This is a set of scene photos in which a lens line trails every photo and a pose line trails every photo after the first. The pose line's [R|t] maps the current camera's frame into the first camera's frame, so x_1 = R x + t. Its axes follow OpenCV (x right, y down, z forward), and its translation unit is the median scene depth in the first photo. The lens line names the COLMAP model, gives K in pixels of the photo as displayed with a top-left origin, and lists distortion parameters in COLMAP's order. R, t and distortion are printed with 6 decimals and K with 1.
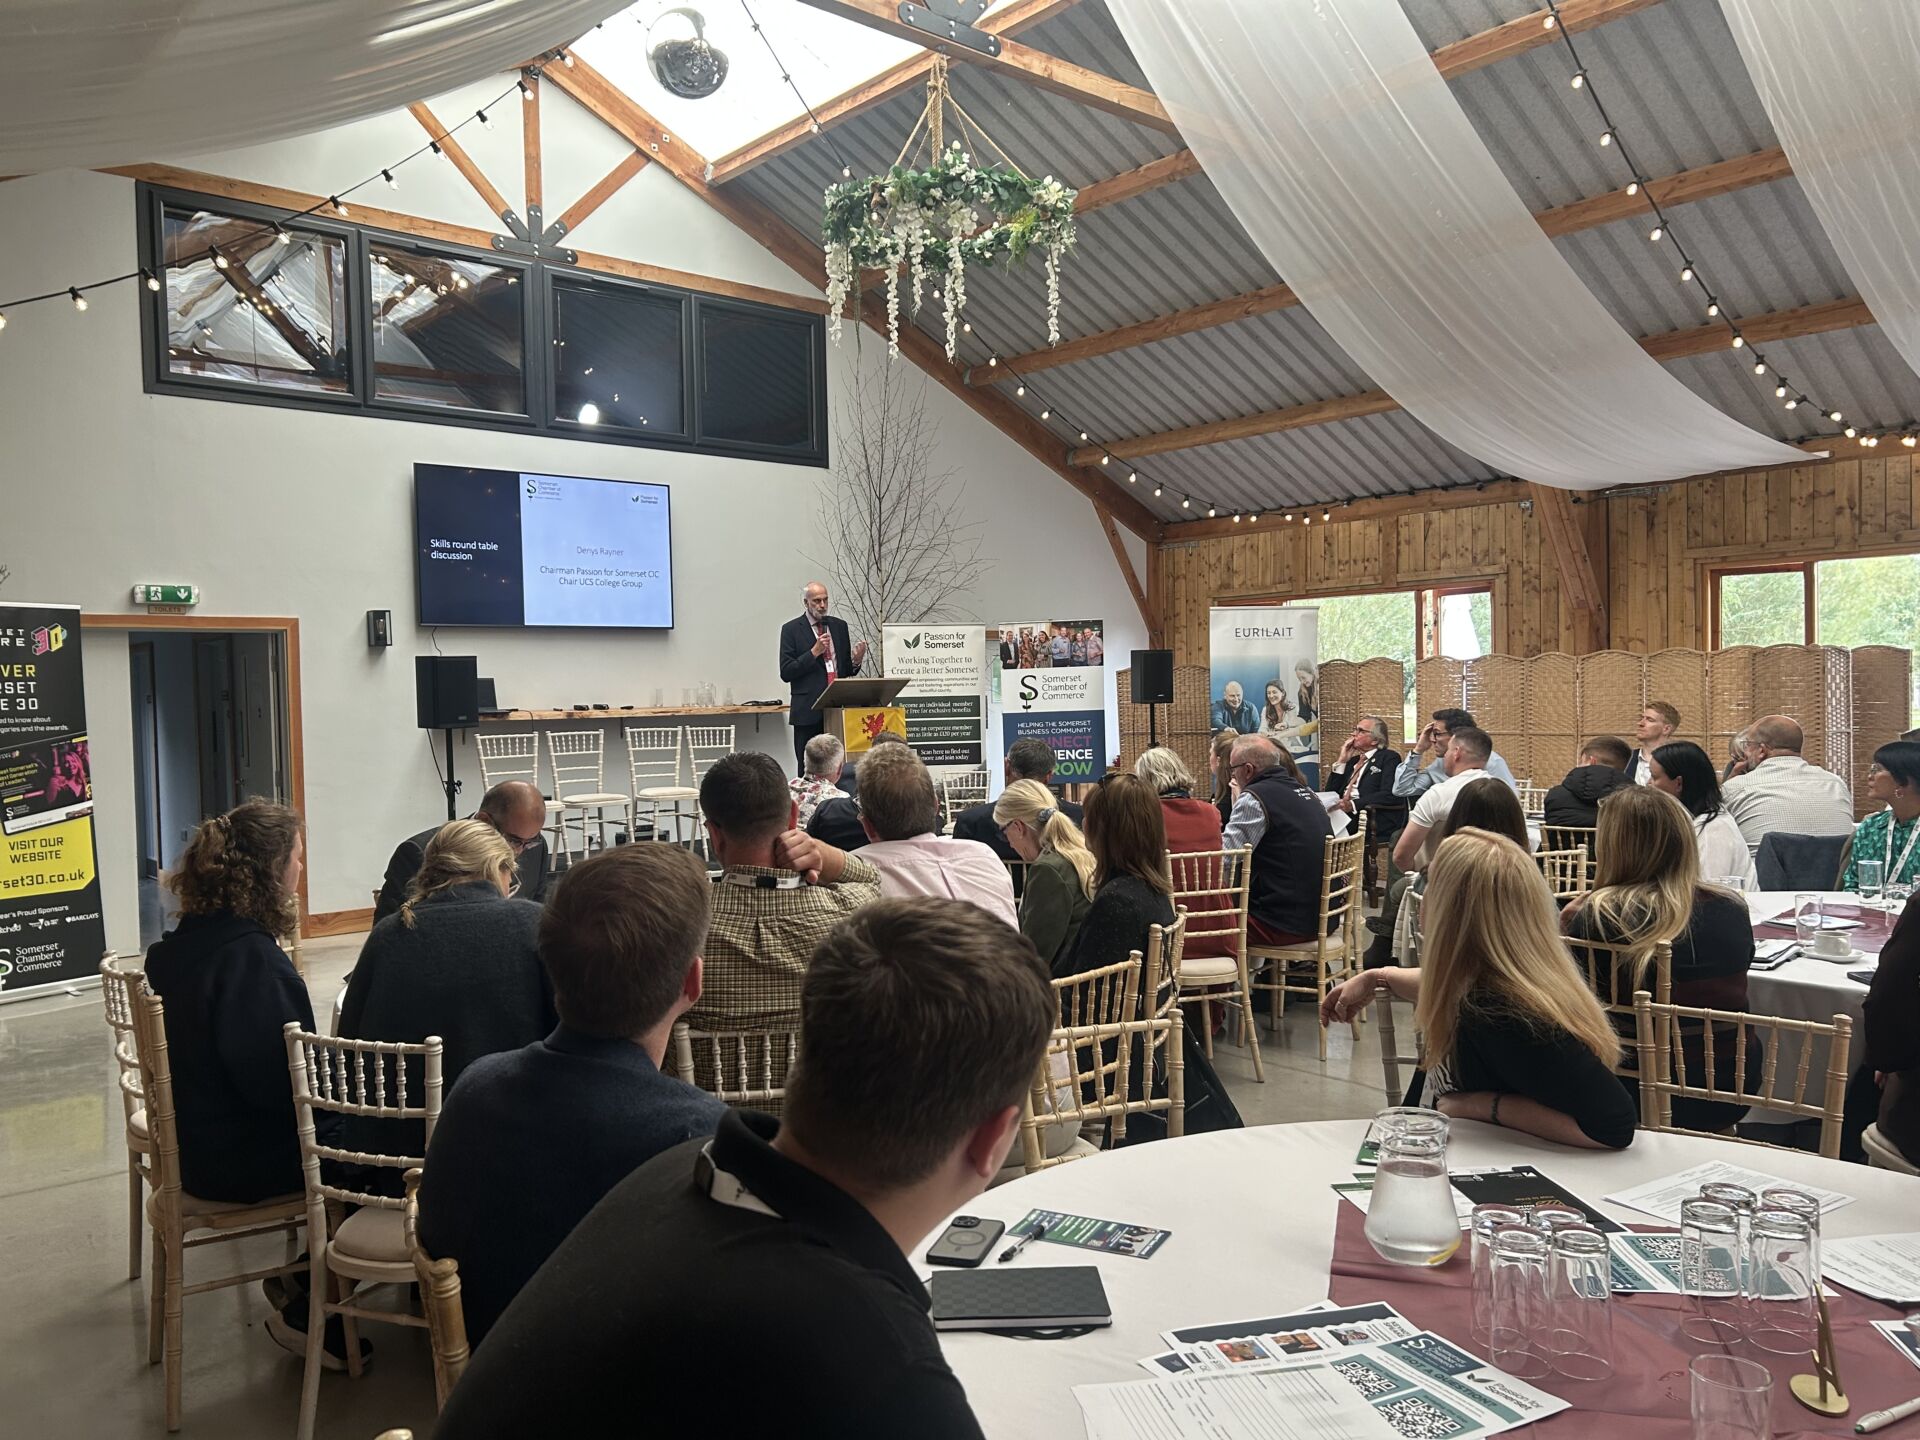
lens RADIAL K [[1445.1, 0, 990.4], [0, 1445.1, 736.6], [0, 0, 1]] dist [0.080165, -0.093472]
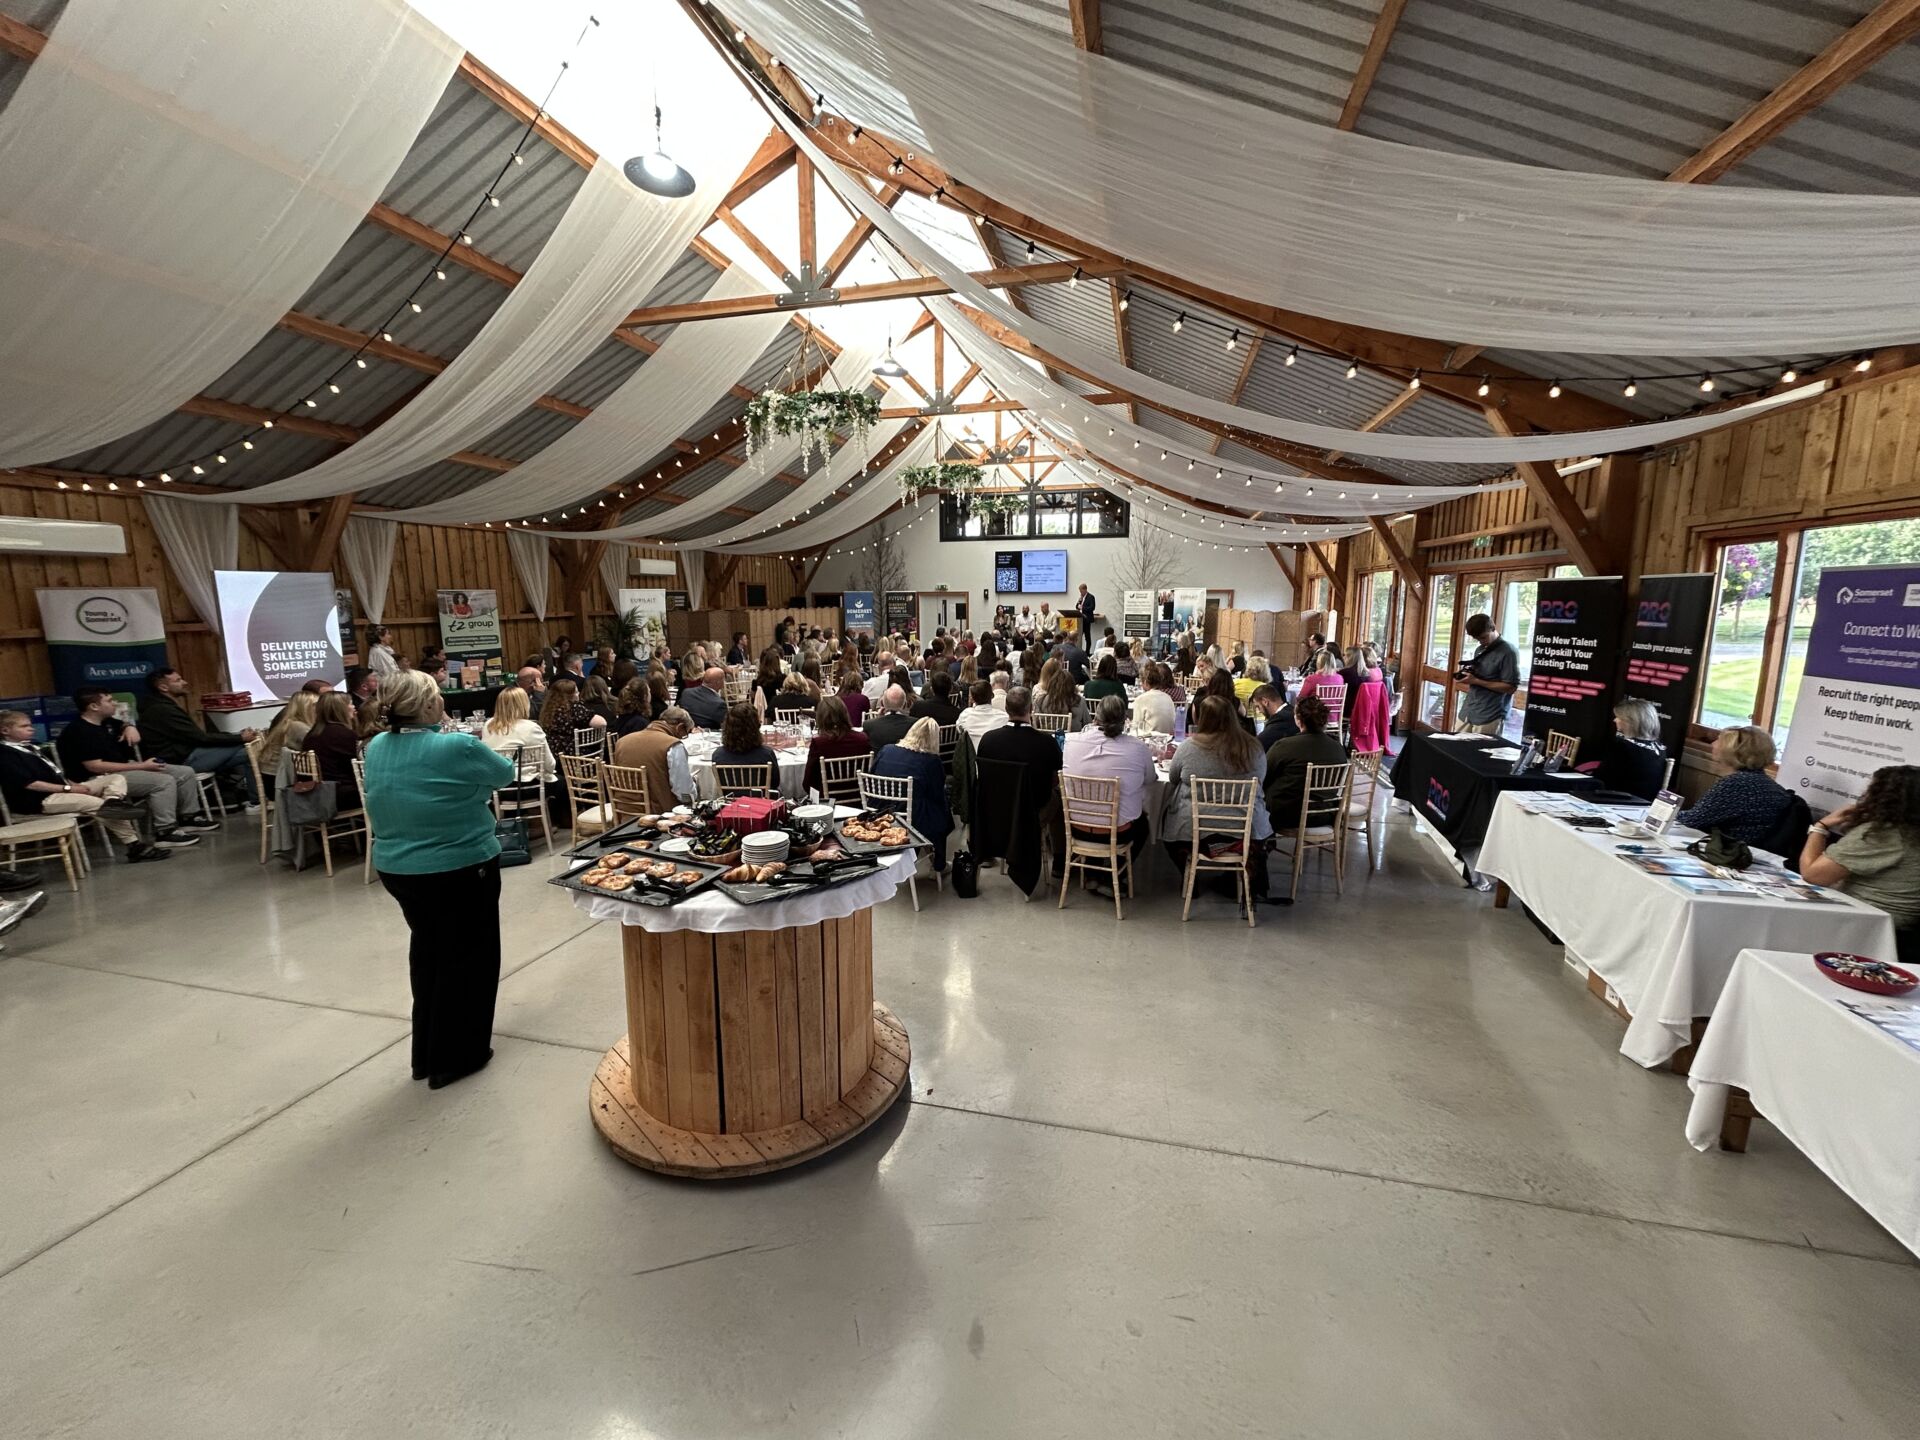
lens RADIAL K [[777.5, 0, 960.0], [0, 777.5, 720.0], [0, 0, 1]] dist [-0.000879, 0.000052]
pose [[0.562371, 0.148699, -0.813405, 1.191628], [-0.032854, 0.986939, 0.157708, -0.057649], [0.826232, -0.061967, 0.559912, -0.259869]]
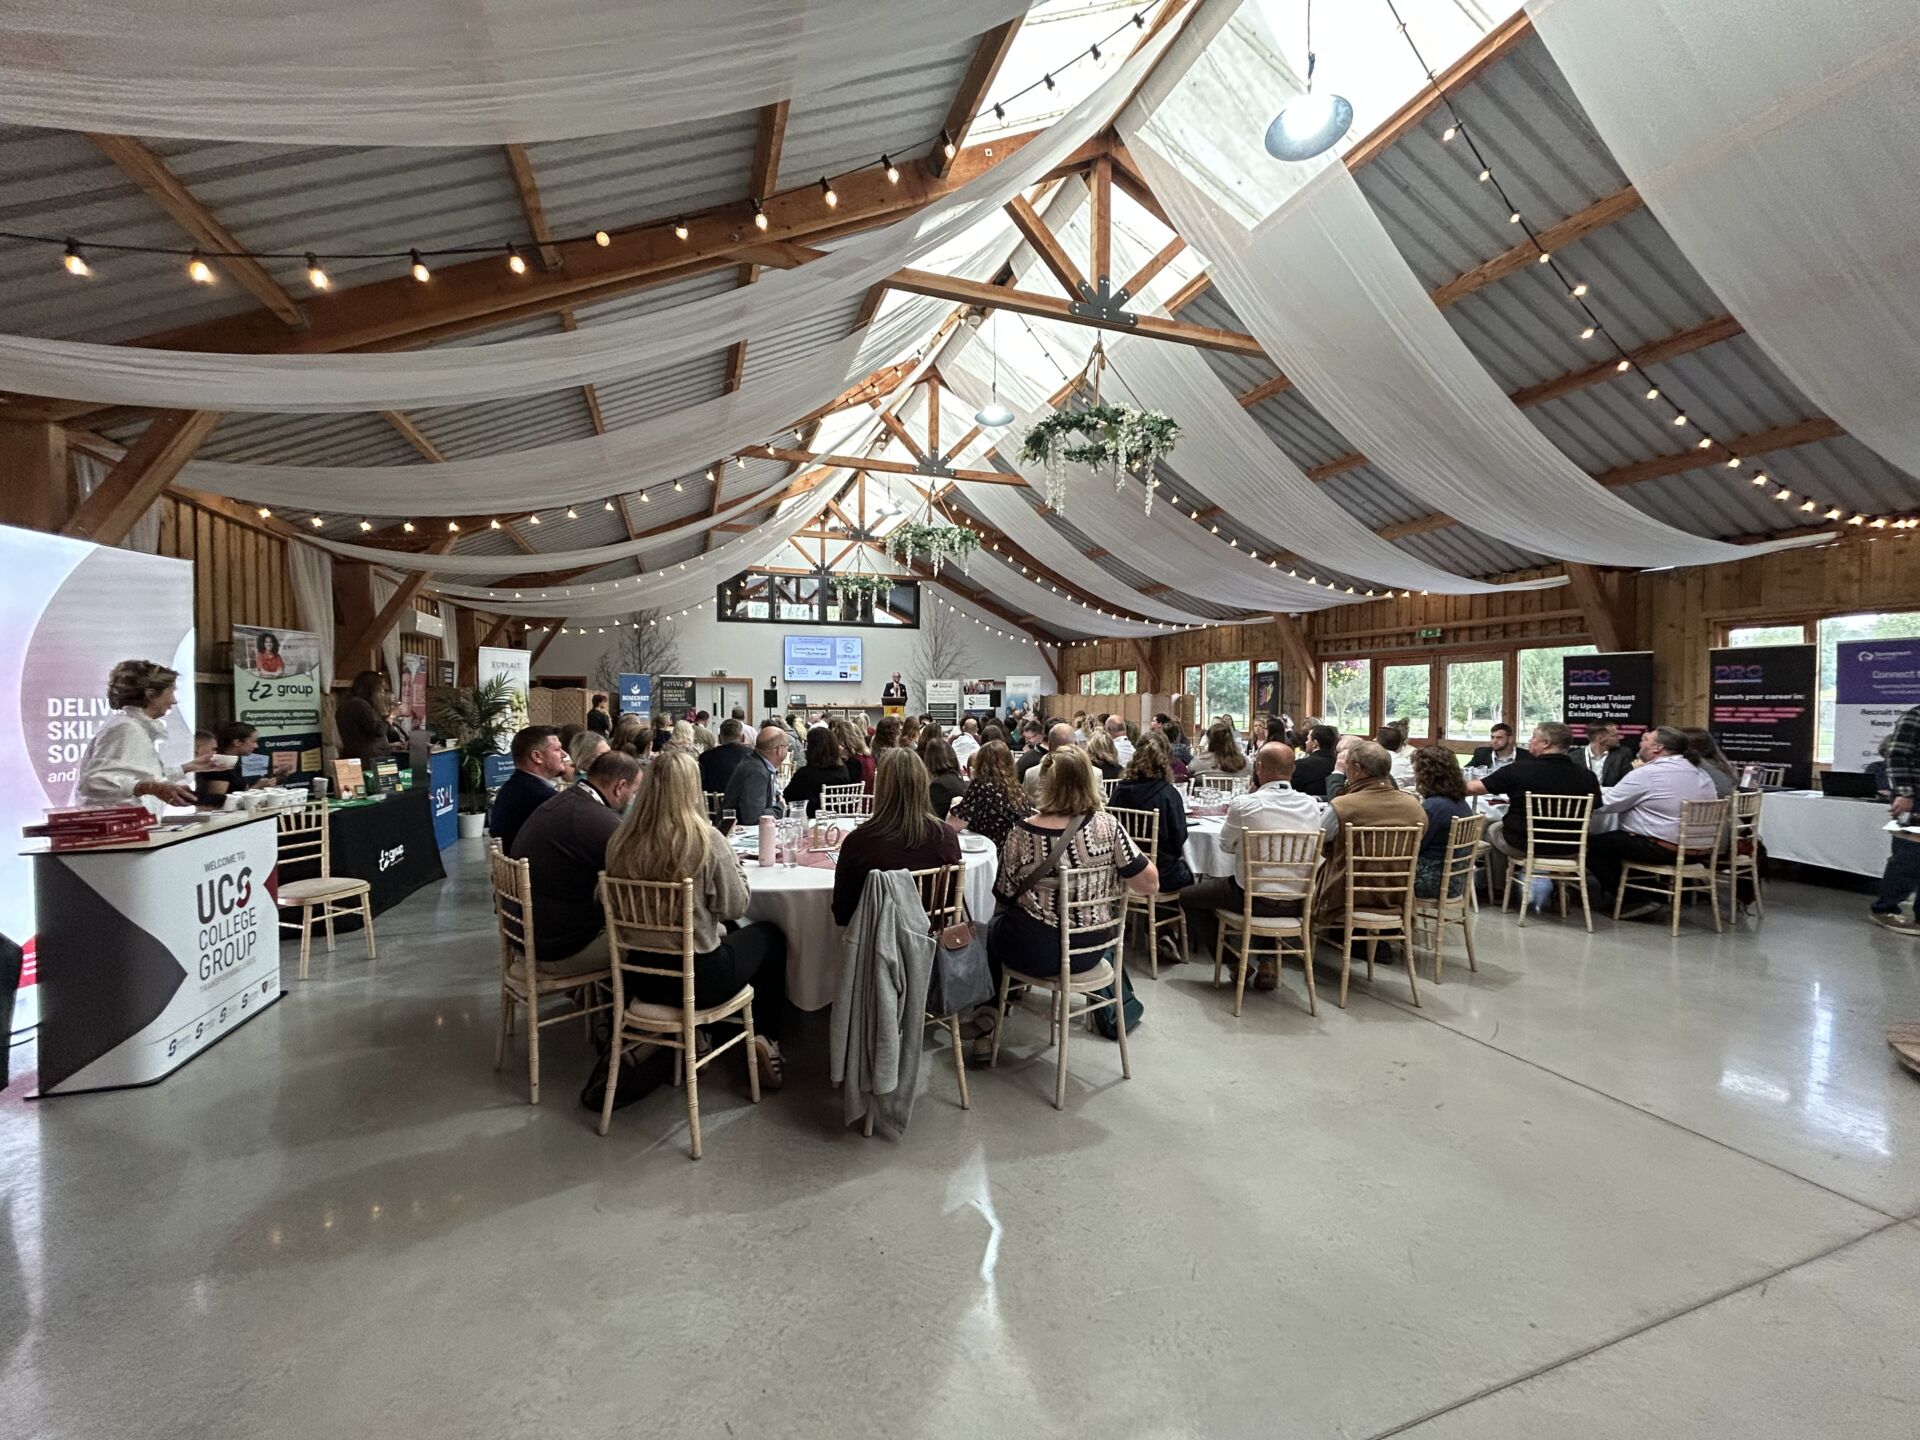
lens RADIAL K [[778.5, 0, 967.5], [0, 778.5, 726.7], [0, 0, 1]] dist [-0.000487, 0.000845]
pose [[0.930452, 0.034819, -0.364755, 0.661036], [-0.033895, 0.999385, 0.008937, 0.005871], [0.364842, 0.004048, 0.931061, -0.562681]]
